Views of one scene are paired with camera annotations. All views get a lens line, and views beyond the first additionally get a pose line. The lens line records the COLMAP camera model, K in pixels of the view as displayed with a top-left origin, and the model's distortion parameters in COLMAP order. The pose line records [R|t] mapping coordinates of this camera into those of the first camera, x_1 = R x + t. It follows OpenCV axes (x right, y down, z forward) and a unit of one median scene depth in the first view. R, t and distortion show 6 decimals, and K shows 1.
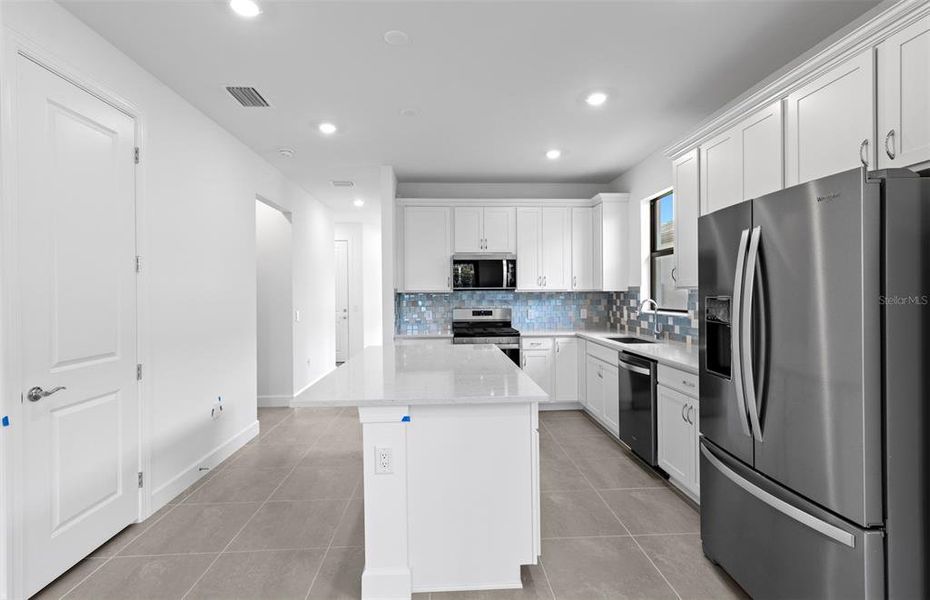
lens RADIAL K [[417.5, 0, 473.3], [0, 417.5, 297.5], [0, 0, 1]] dist [0.013564, -0.001715]
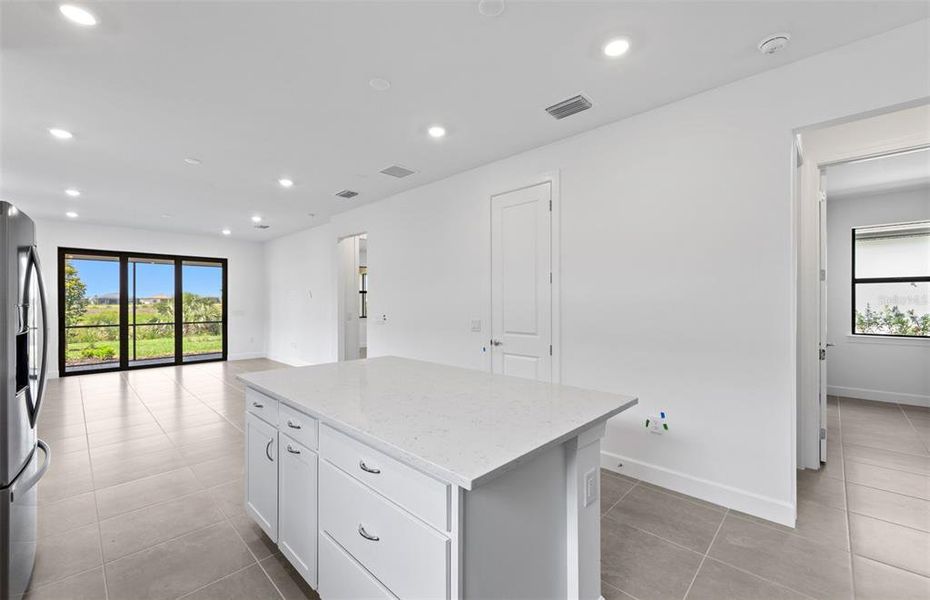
lens RADIAL K [[381.9, 0, 467.4], [0, 381.9, 300.5], [0, 0, 1]] dist [0.002037, -0.000681]
pose [[-0.743563, 0.009297, -0.668601, 0.168065], [0.002070, 0.999931, 0.011602, -0.008564], [0.668662, 0.007243, -0.743531, 0.903683]]
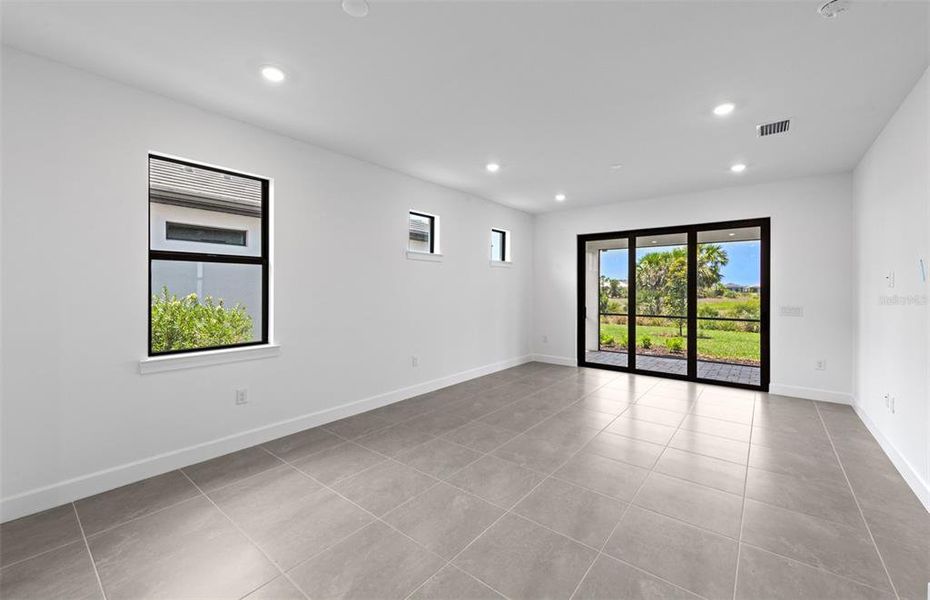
lens RADIAL K [[372.3, 0, 459.3], [0, 372.3, 292.0], [0, 0, 1]] dist [-0.010217, 0.000053]
pose [[-0.716348, 0.001672, 0.697742, -0.273548], [0.009846, 0.999922, 0.007712, 0.001733], [-0.697674, 0.012394, -0.716308, 0.152815]]
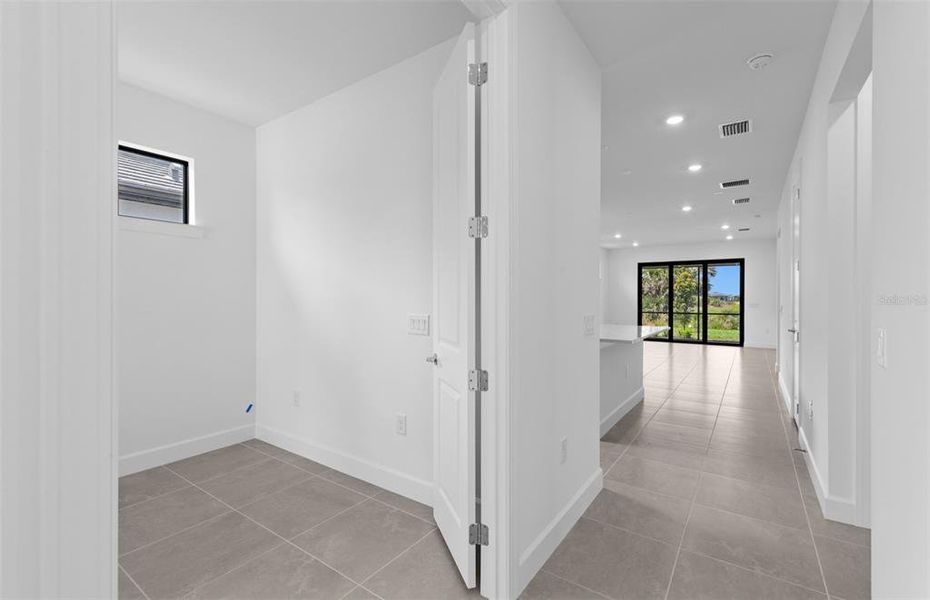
lens RADIAL K [[417.5, 0, 460.0], [0, 417.5, 299.6], [0, 0, 1]] dist [0.013564, -0.001715]
pose [[-0.774659, -0.002956, 0.632372, -0.419661], [0.002730, 0.999964, 0.008019, 0.012146], [-0.632373, 0.007939, -0.774623, 1.540799]]
